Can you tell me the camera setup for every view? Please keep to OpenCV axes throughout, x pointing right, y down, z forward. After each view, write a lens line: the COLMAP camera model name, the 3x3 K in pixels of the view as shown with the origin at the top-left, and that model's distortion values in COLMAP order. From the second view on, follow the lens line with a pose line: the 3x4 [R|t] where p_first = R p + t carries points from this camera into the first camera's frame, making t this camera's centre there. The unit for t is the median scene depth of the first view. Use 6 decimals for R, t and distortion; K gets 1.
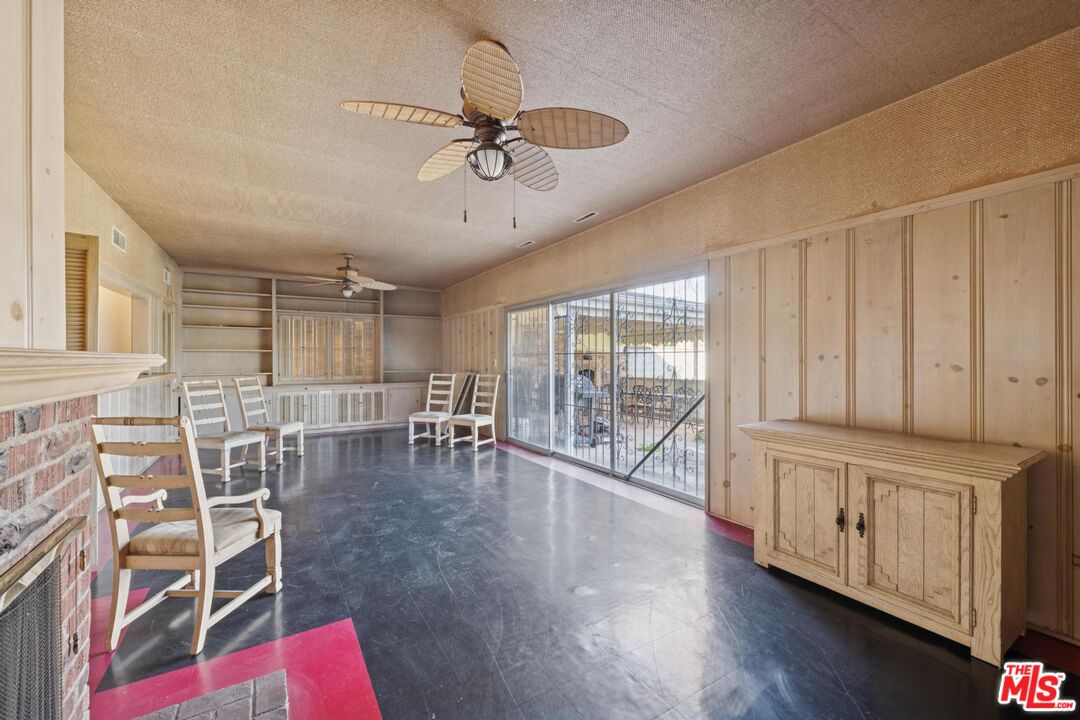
lens RADIAL K [[428.1, 0, 536.0], [0, 428.1, 359.6], [0, 0, 1]] dist [-0.003434, -0.000260]
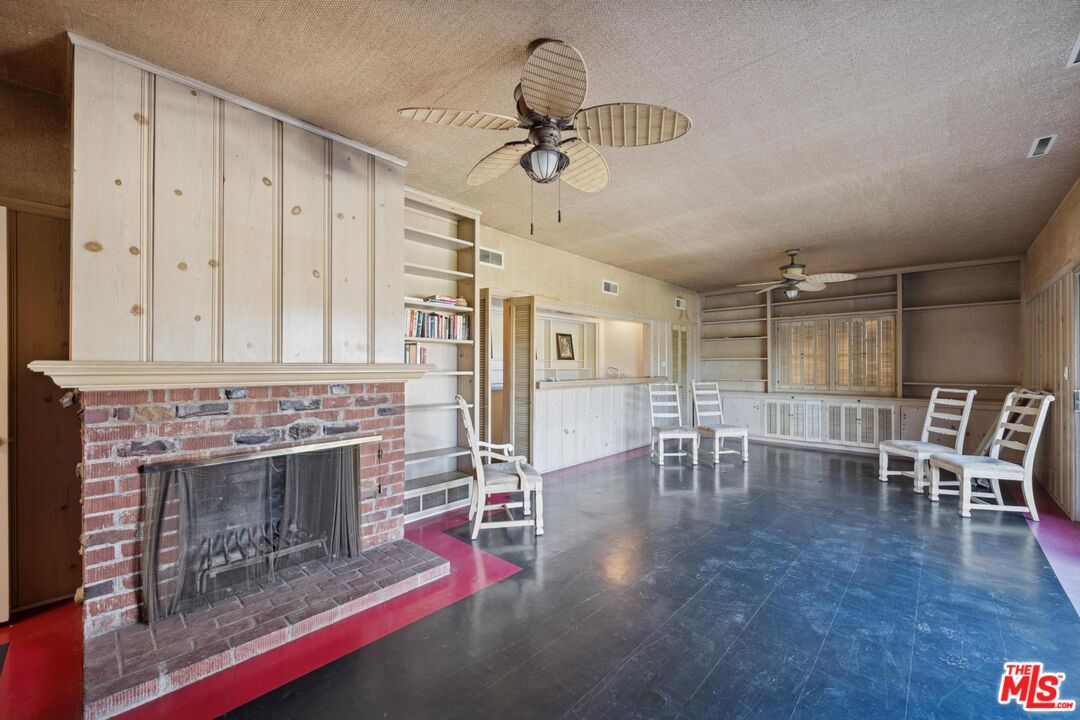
lens RADIAL K [[428.1, 0, 549.5], [0, 428.1, 362.9], [0, 0, 1]] dist [-0.003434, -0.000260]
pose [[0.269690, -0.007844, -0.962915, 0.249325], [-0.003377, 0.999953, -0.009092, 0.001128], [0.962941, 0.005704, 0.269651, 0.224272]]
